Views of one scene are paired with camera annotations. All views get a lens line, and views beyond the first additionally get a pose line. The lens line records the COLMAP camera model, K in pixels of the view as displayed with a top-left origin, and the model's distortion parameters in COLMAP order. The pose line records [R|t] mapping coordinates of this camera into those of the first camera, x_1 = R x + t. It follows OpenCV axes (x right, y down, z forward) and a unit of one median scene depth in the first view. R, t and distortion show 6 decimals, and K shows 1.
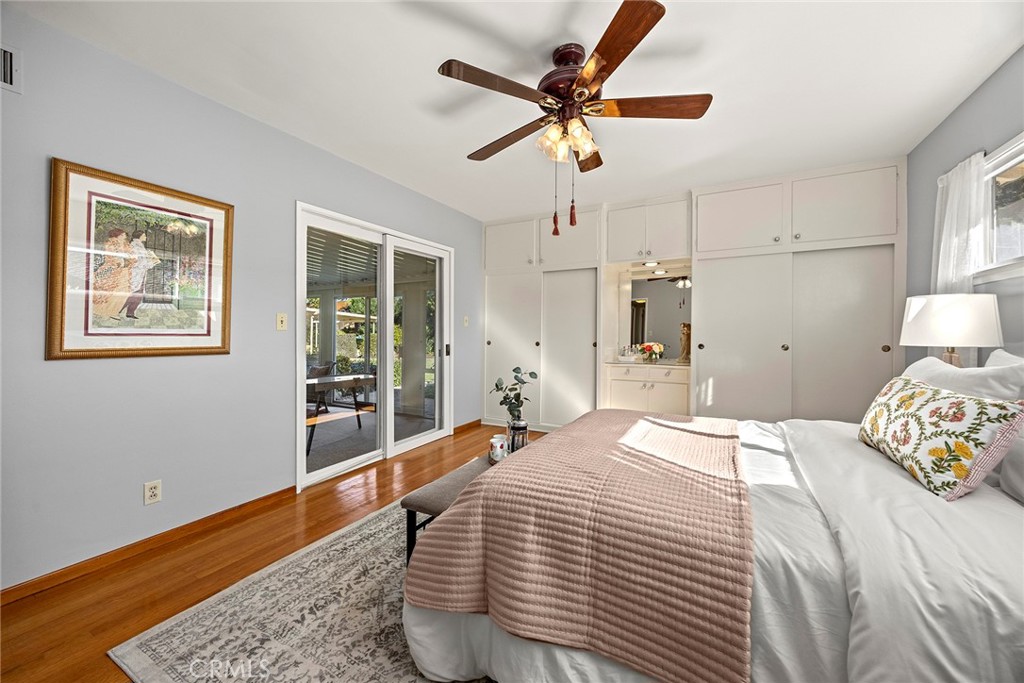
lens RADIAL K [[395.7, 0, 513.0], [0, 395.7, 333.4], [0, 0, 1]] dist [-0.003465, 0.000060]
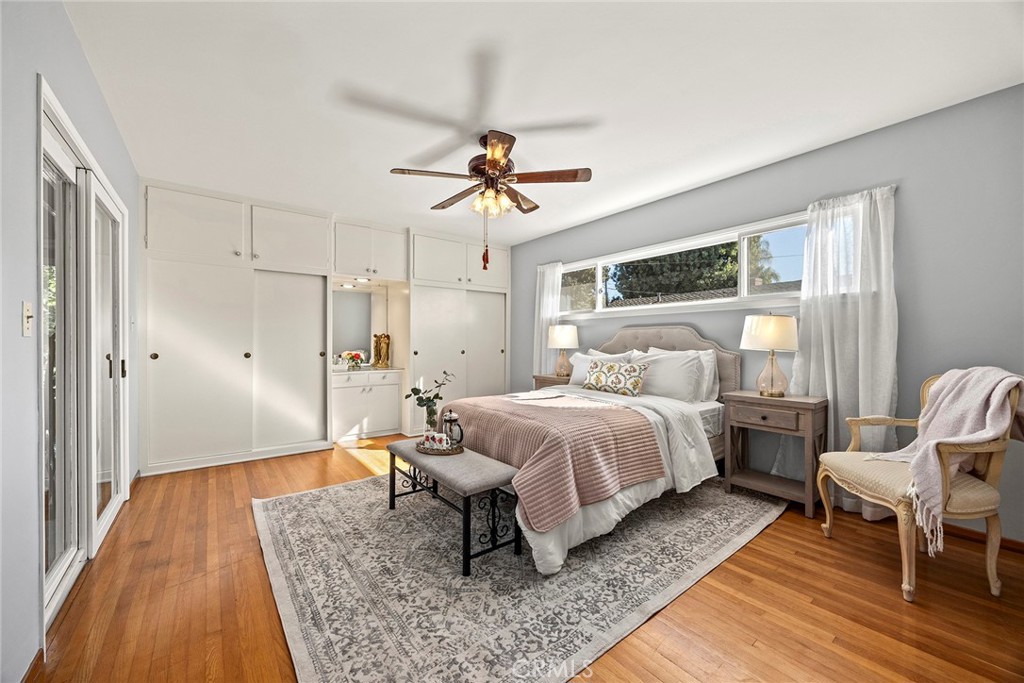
lens RADIAL K [[395.7, 0, 519.1], [0, 395.7, 344.9], [0, 0, 1]] dist [-0.003465, 0.000060]
pose [[0.393195, -0.005302, 0.919440, -1.092802], [0.000983, 0.999985, 0.005346, 0.001758], [-0.919454, -0.001198, 0.393195, 0.359456]]
